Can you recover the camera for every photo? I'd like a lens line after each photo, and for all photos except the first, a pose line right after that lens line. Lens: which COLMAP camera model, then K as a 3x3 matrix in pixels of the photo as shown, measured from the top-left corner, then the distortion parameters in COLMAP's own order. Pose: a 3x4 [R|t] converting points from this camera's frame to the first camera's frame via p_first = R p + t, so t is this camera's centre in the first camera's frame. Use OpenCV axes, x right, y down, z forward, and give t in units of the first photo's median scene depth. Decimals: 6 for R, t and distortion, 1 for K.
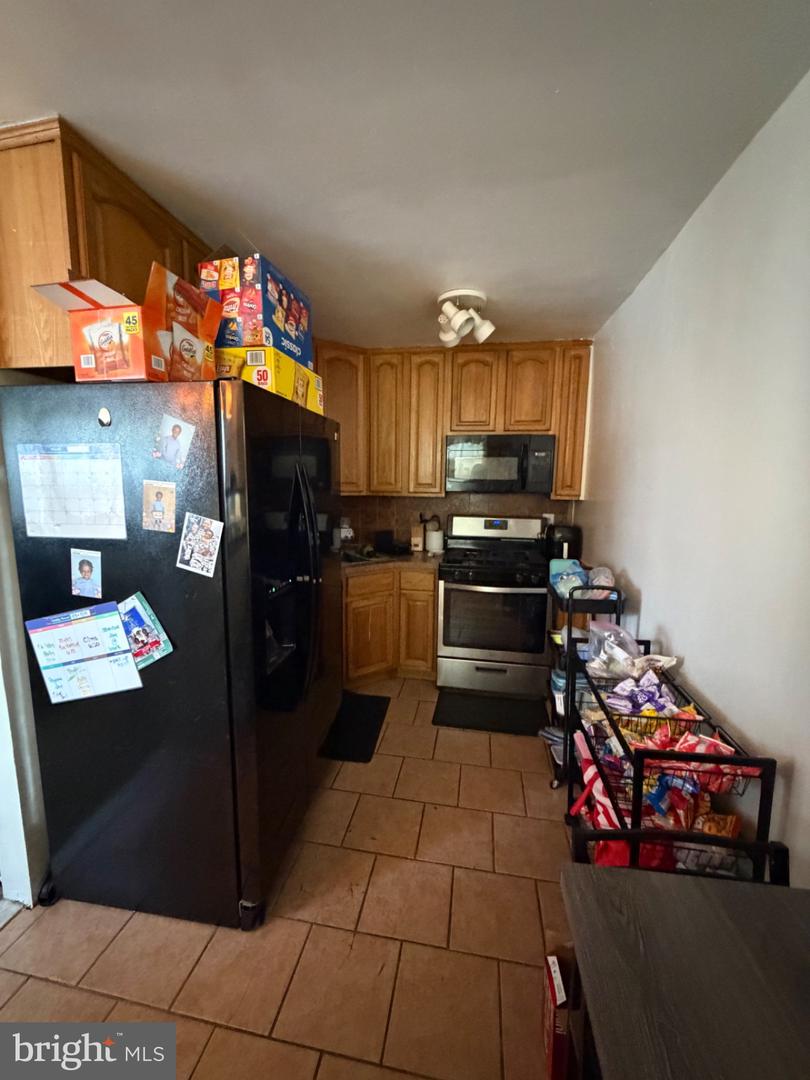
lens RADIAL K [[432.4, 0, 405.6], [0, 432.4, 541.5], [0, 0, 1]] dist [-0.003480, 0.000335]
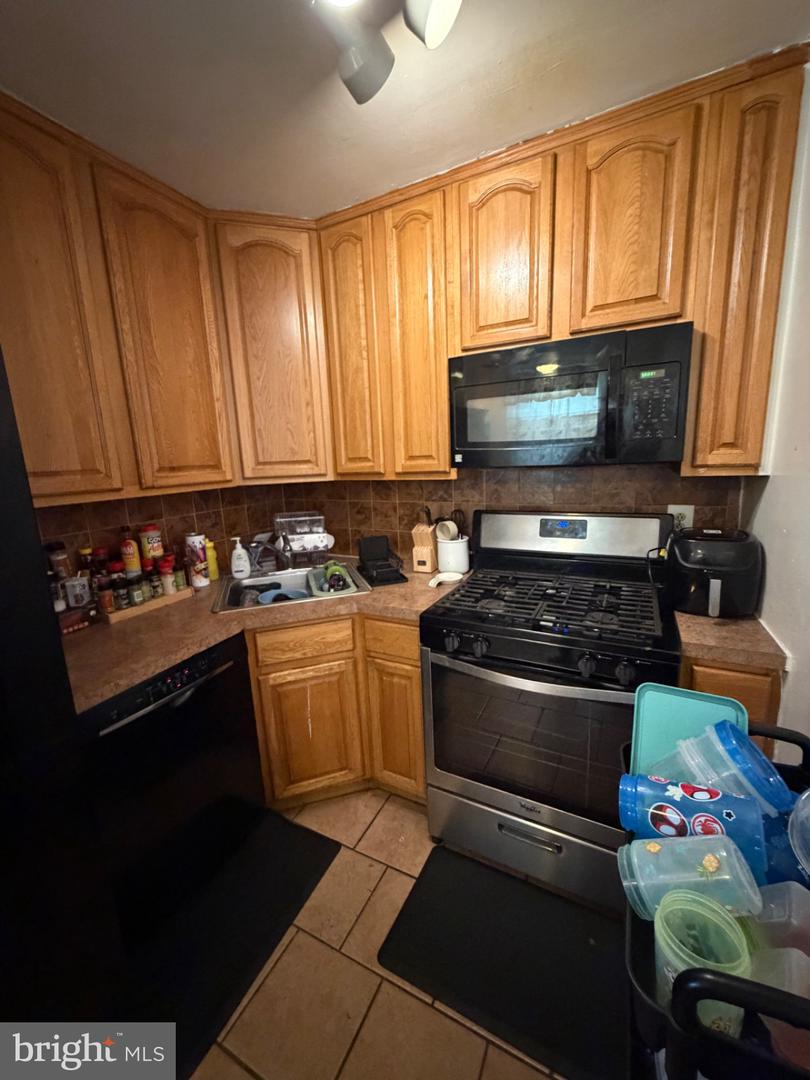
lens RADIAL K [[432.4, 0, 403.5], [0, 432.4, 540.8], [0, 0, 1]] dist [-0.003480, 0.000335]
pose [[0.953780, 0.004397, -0.300475, 0.194724], [0.013017, 0.998350, 0.055927, -0.058886], [0.300225, -0.057253, 0.952149, 0.481692]]
